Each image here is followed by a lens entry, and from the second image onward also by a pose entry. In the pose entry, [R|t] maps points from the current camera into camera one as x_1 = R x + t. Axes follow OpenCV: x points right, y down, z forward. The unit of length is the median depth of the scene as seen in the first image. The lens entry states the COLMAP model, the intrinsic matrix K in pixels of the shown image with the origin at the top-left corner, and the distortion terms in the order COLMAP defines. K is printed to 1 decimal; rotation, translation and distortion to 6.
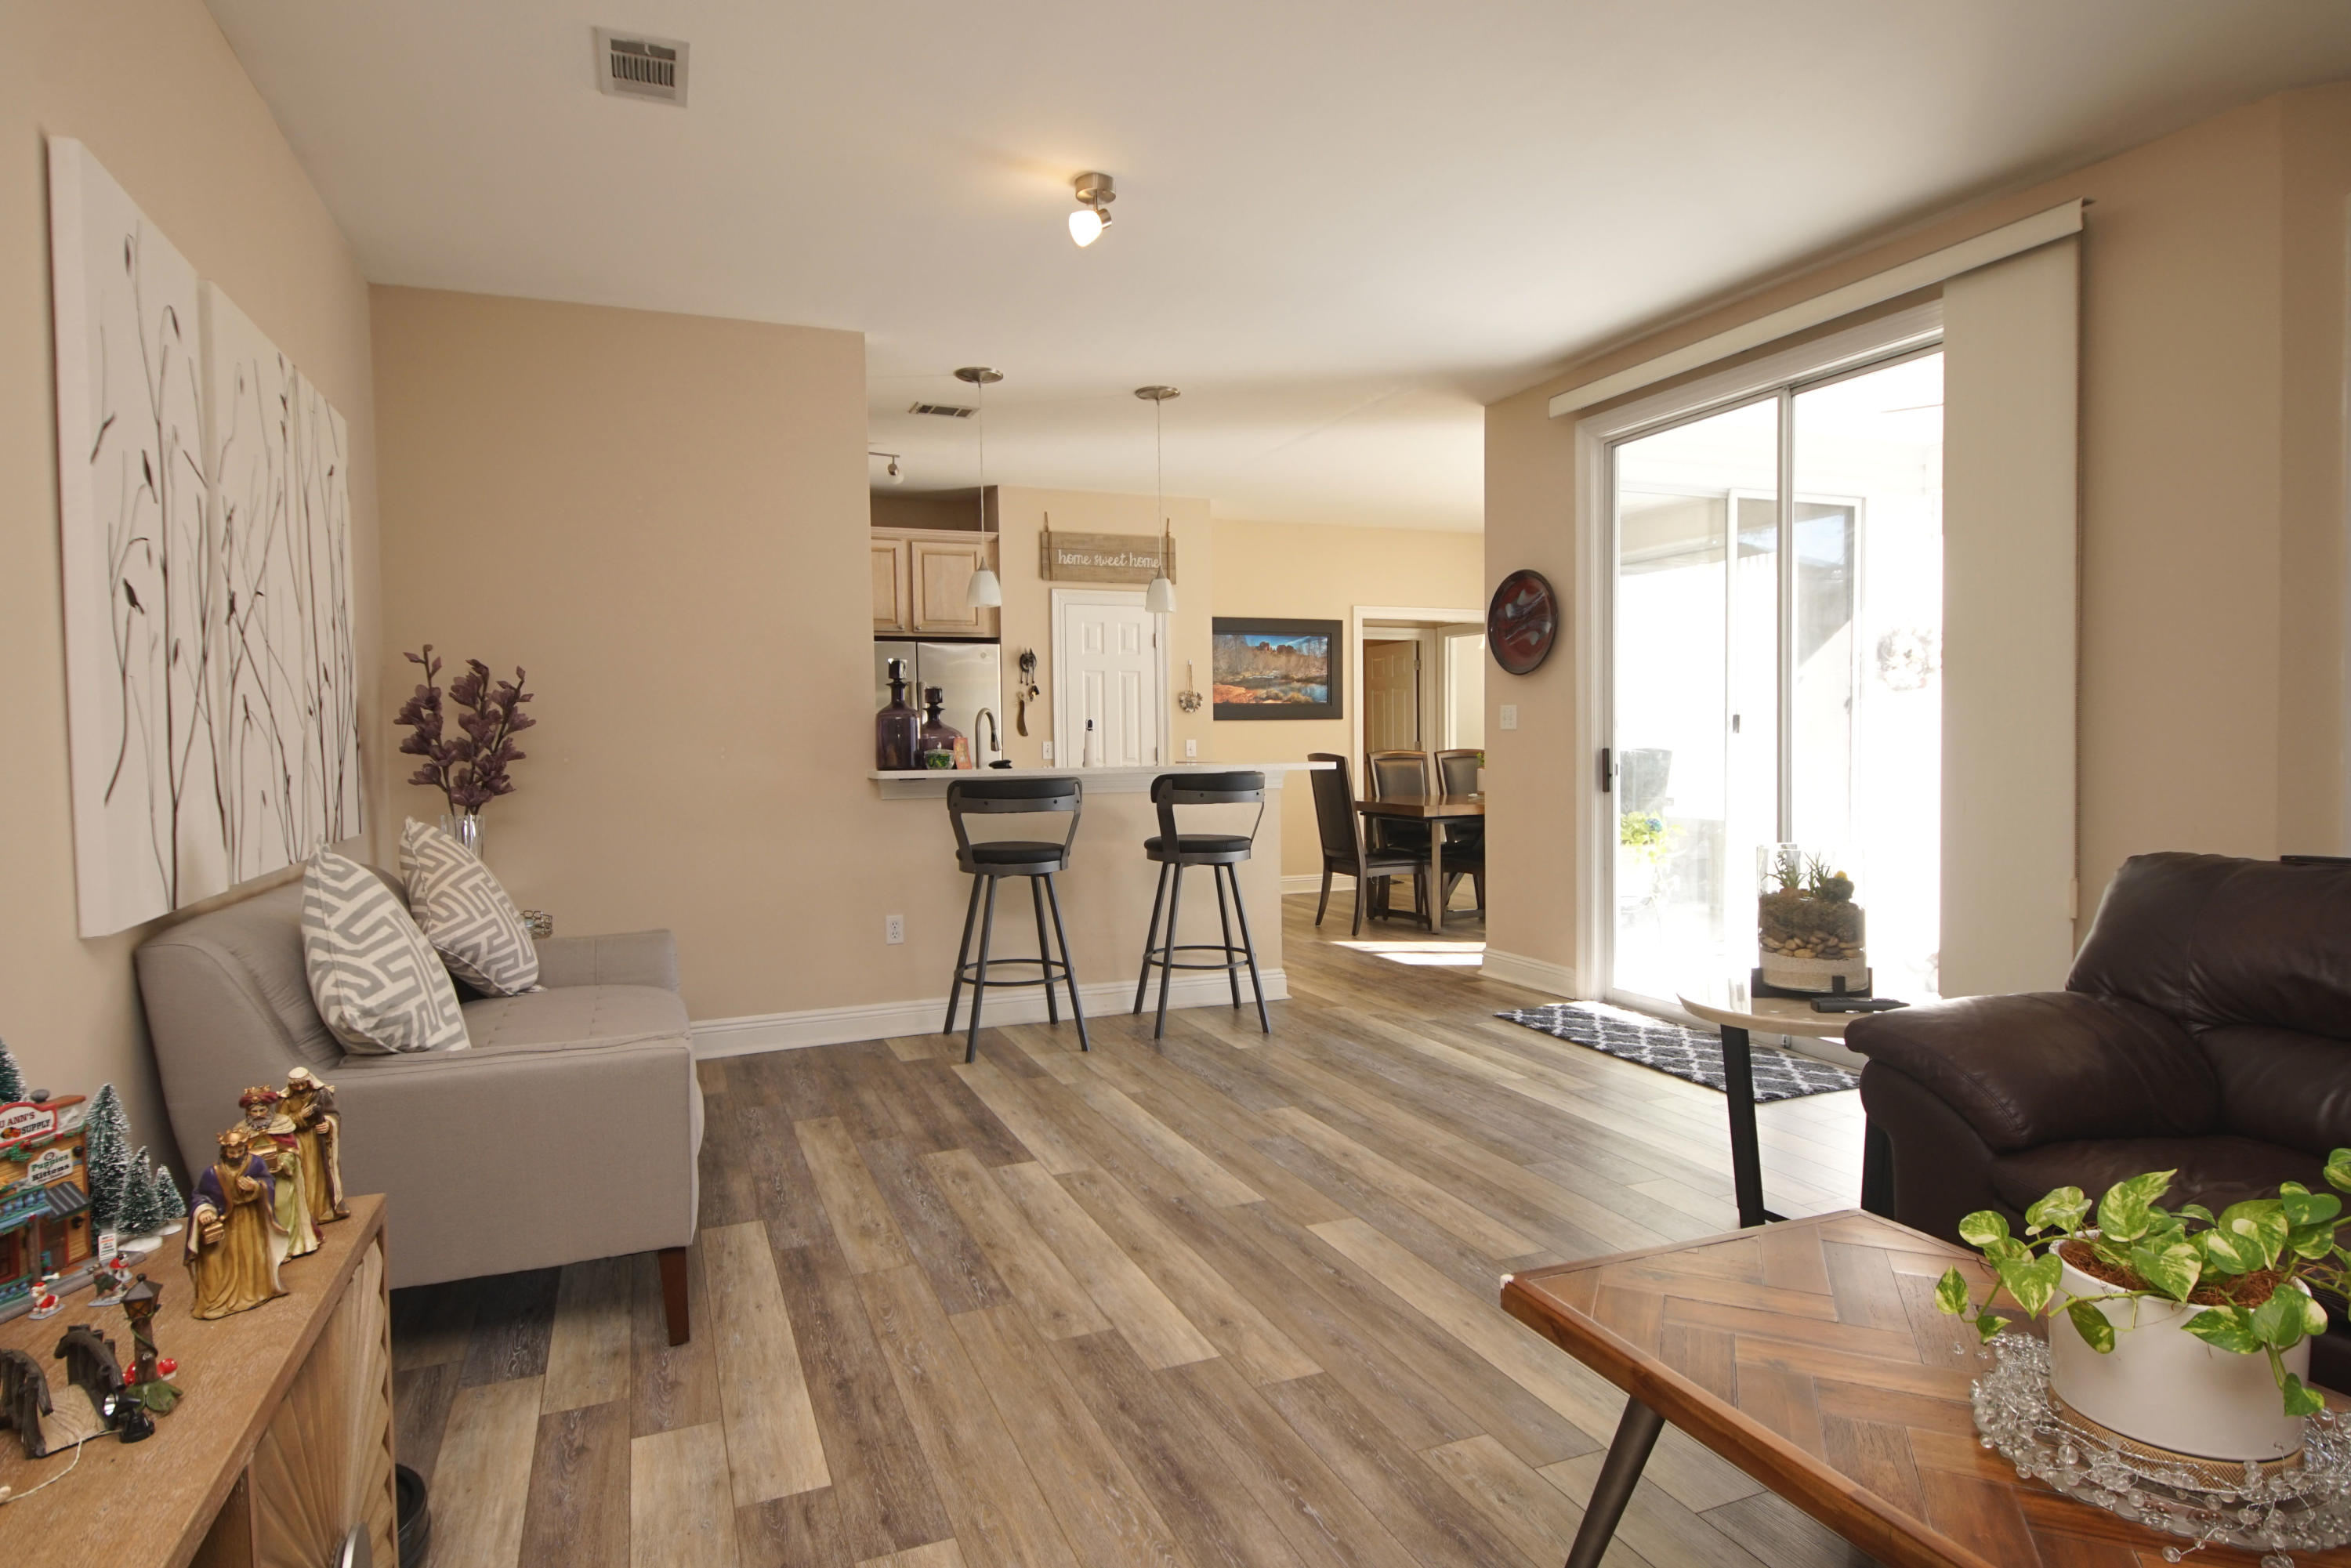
lens RADIAL K [[1257.1, 0, 1156.0], [0, 1257.1, 776.8], [0, 0, 1]] dist [0.028355, -0.026705]
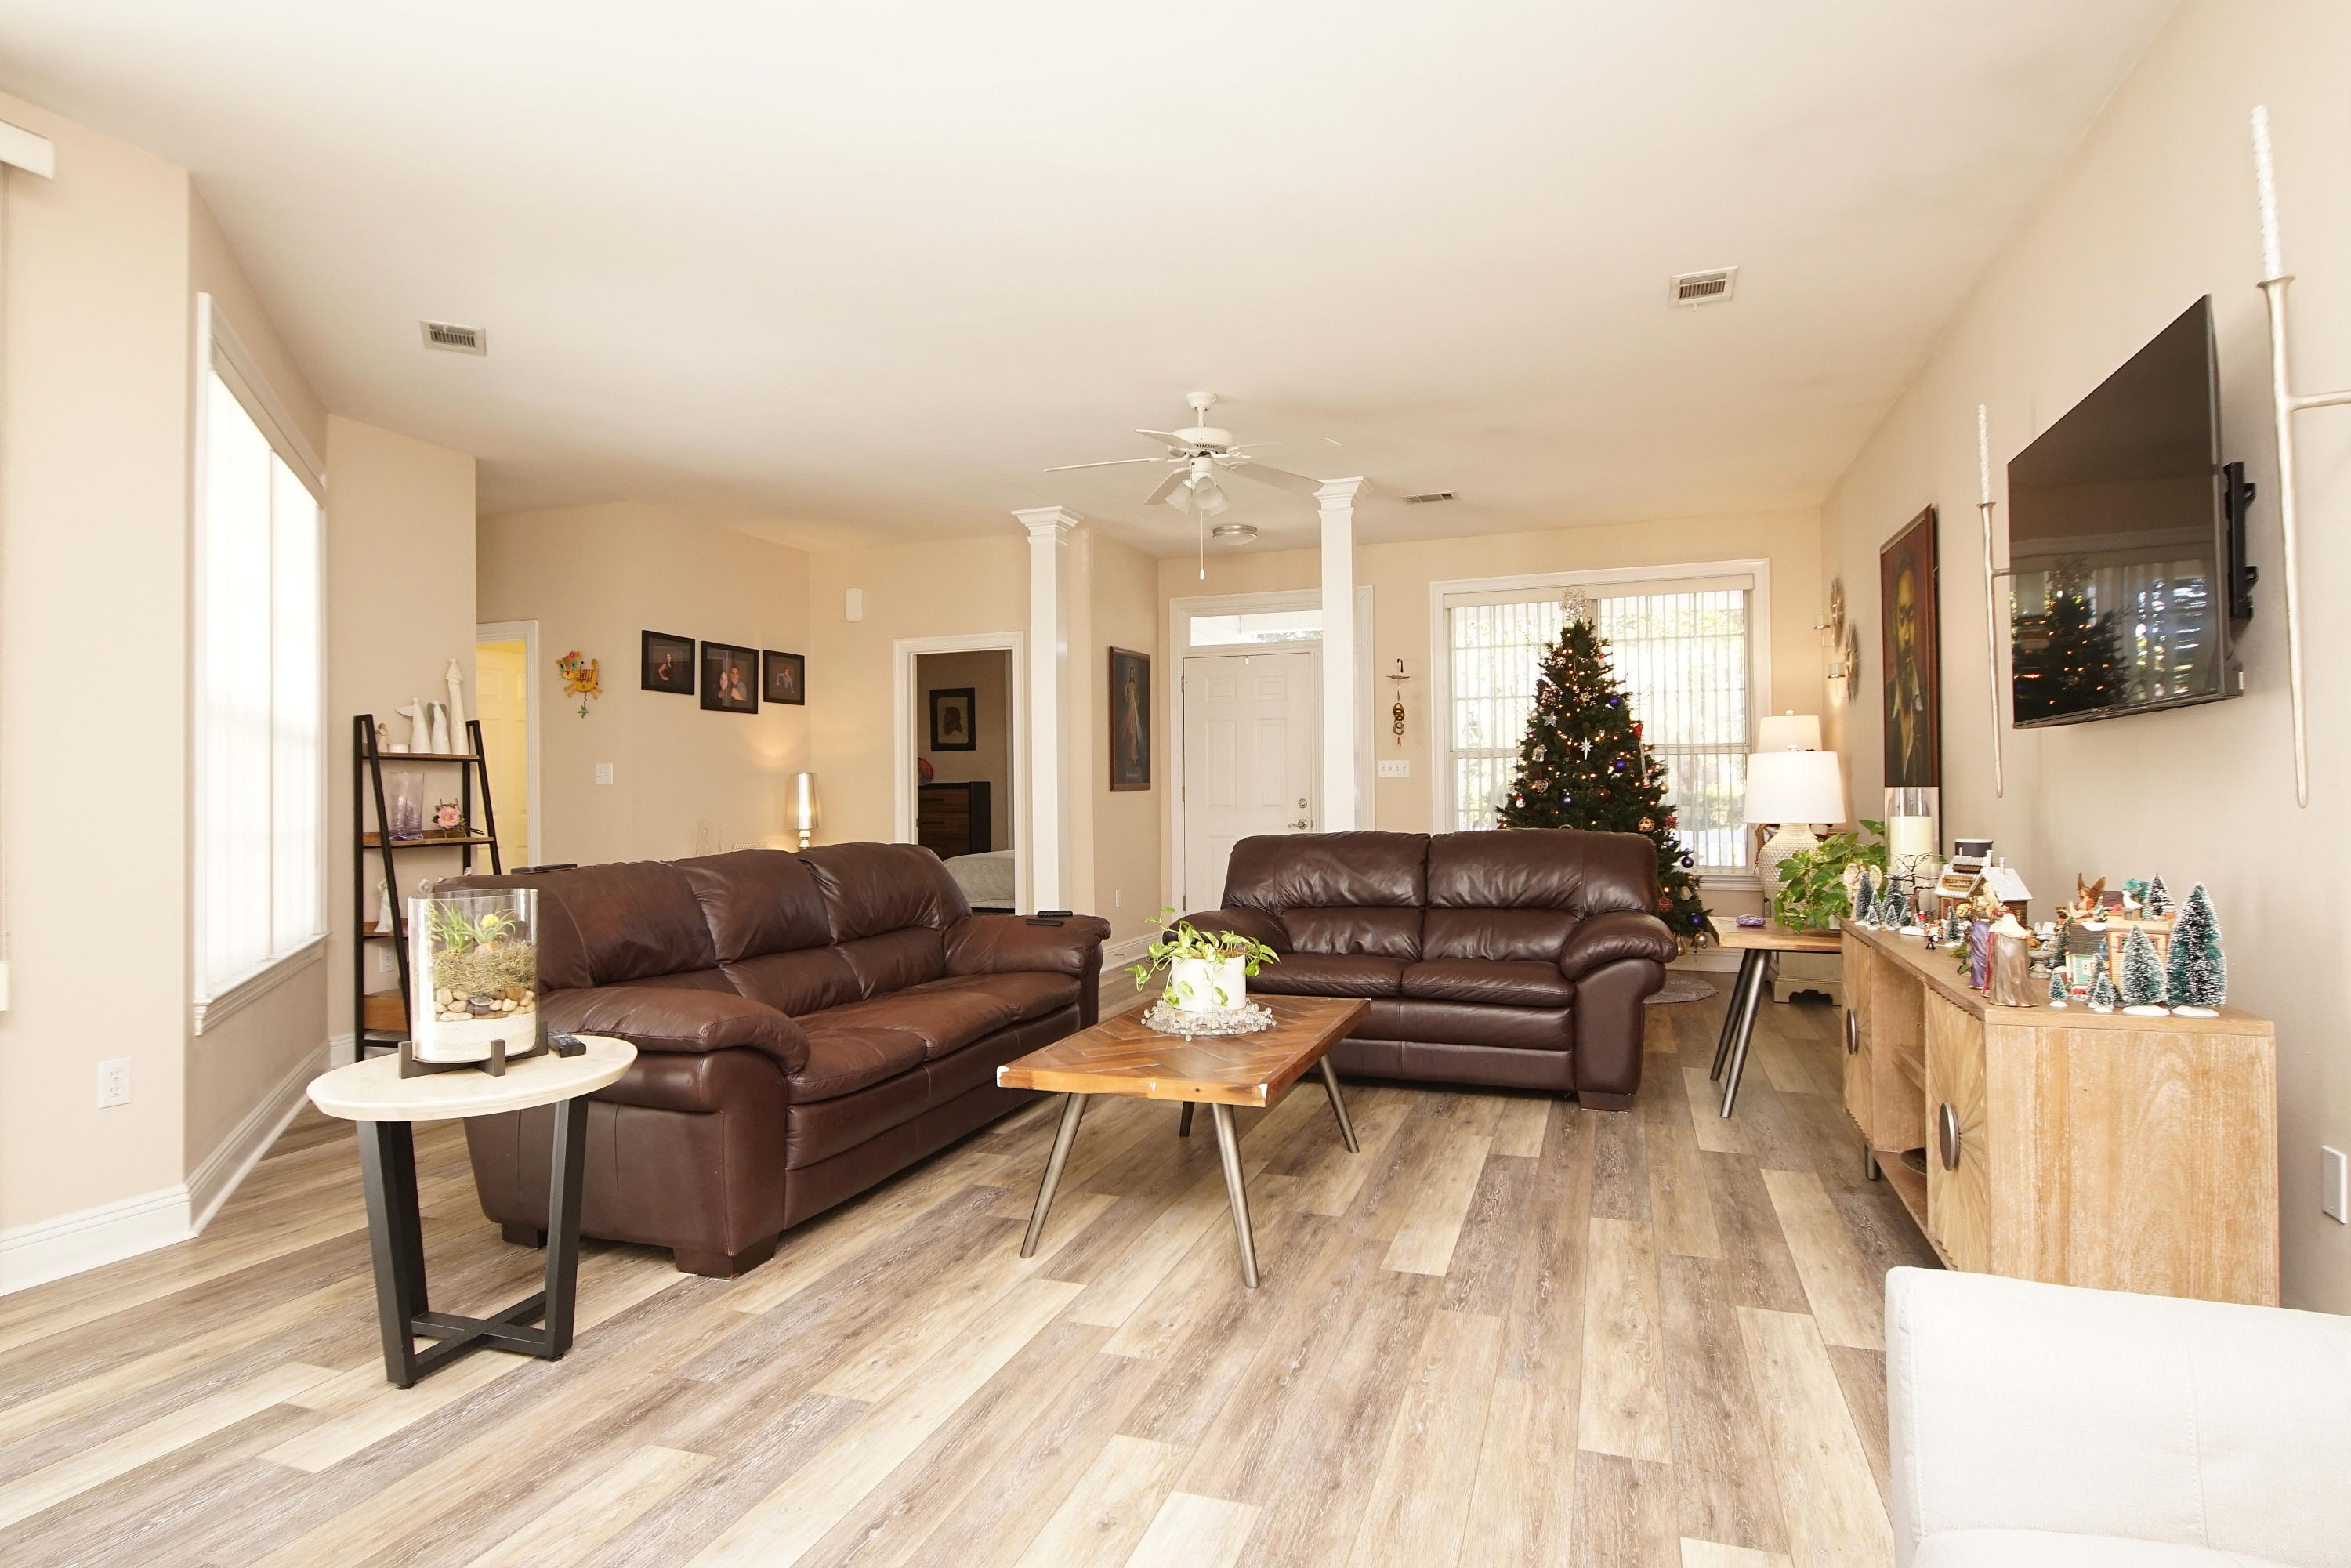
lens RADIAL K [[1257.1, 0, 1156.2], [0, 1257.1, 777.9], [0, 0, 1]] dist [0.028355, -0.026705]
pose [[-0.740787, 0.029470, 0.671093, -0.329236], [0.042211, 0.999105, 0.002720, -0.005665], [-0.670413, 0.030343, -0.741368, 1.041034]]
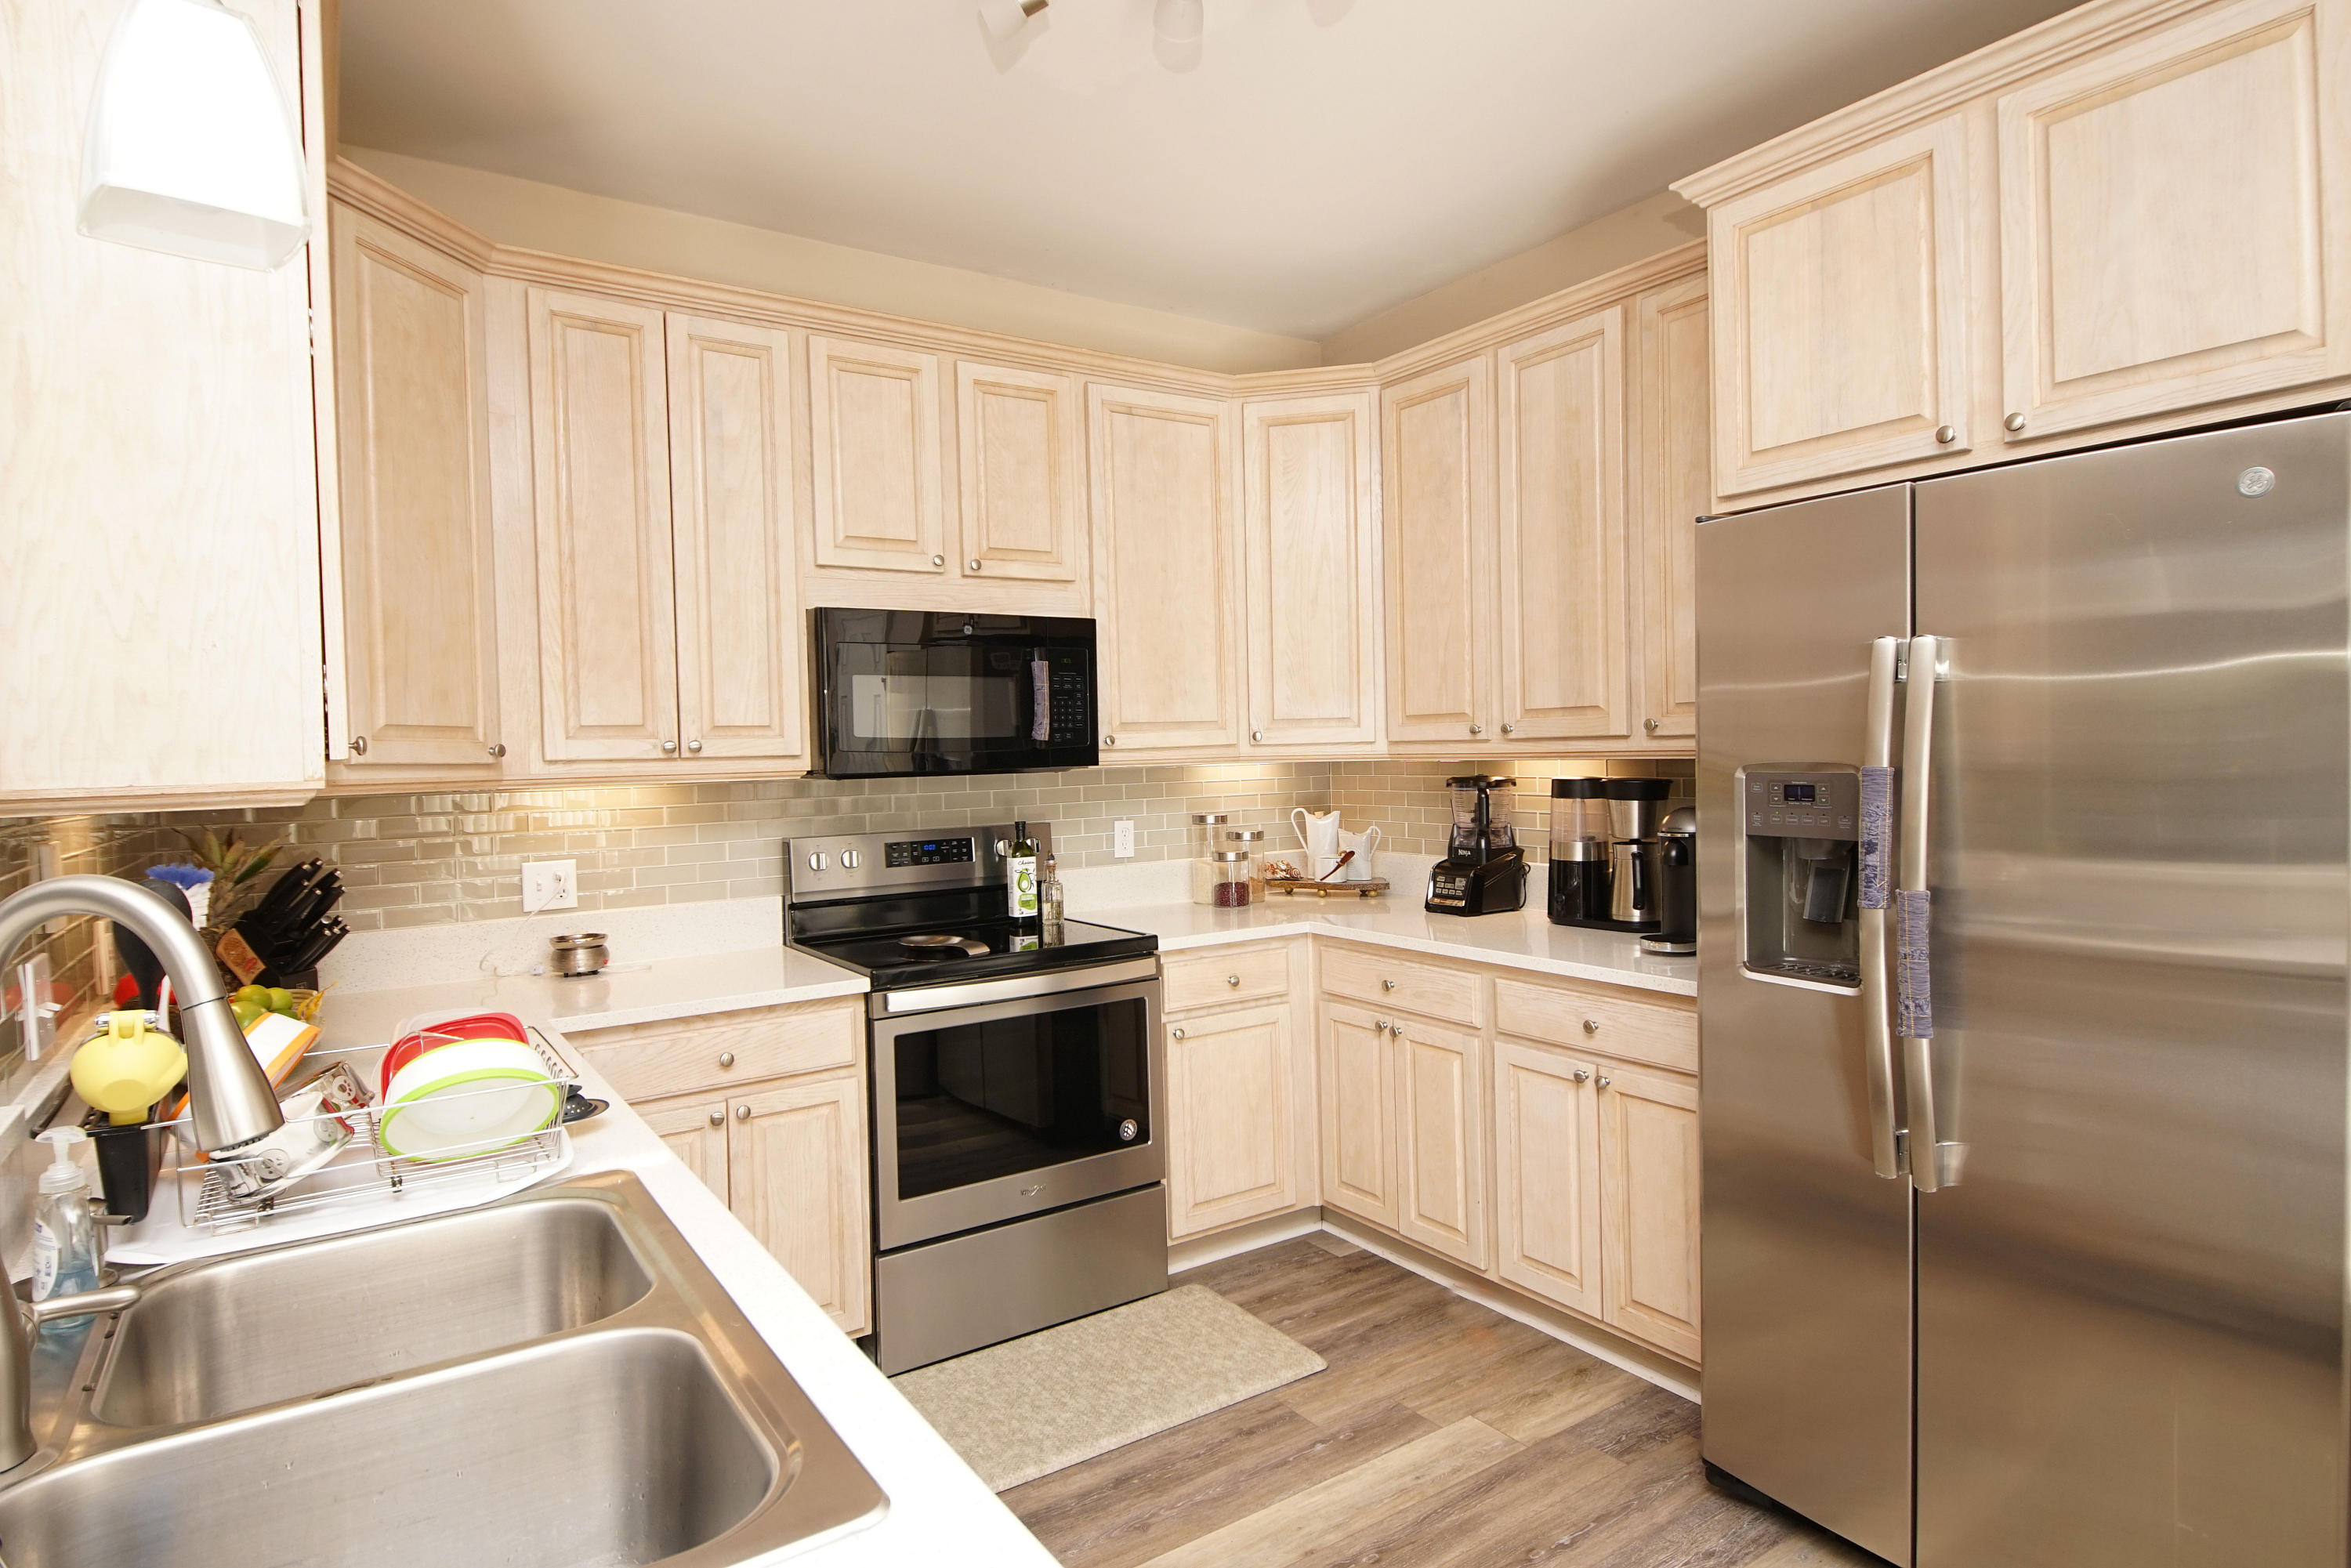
lens RADIAL K [[1257.1, 0, 1158.0], [0, 1257.1, 773.9], [0, 0, 1]] dist [0.028355, -0.026705]
pose [[0.195325, 0.028198, -0.980333, 0.067907], [-0.009837, 0.999593, 0.026792, -0.105869], [0.980689, 0.004410, 0.195523, 1.591524]]
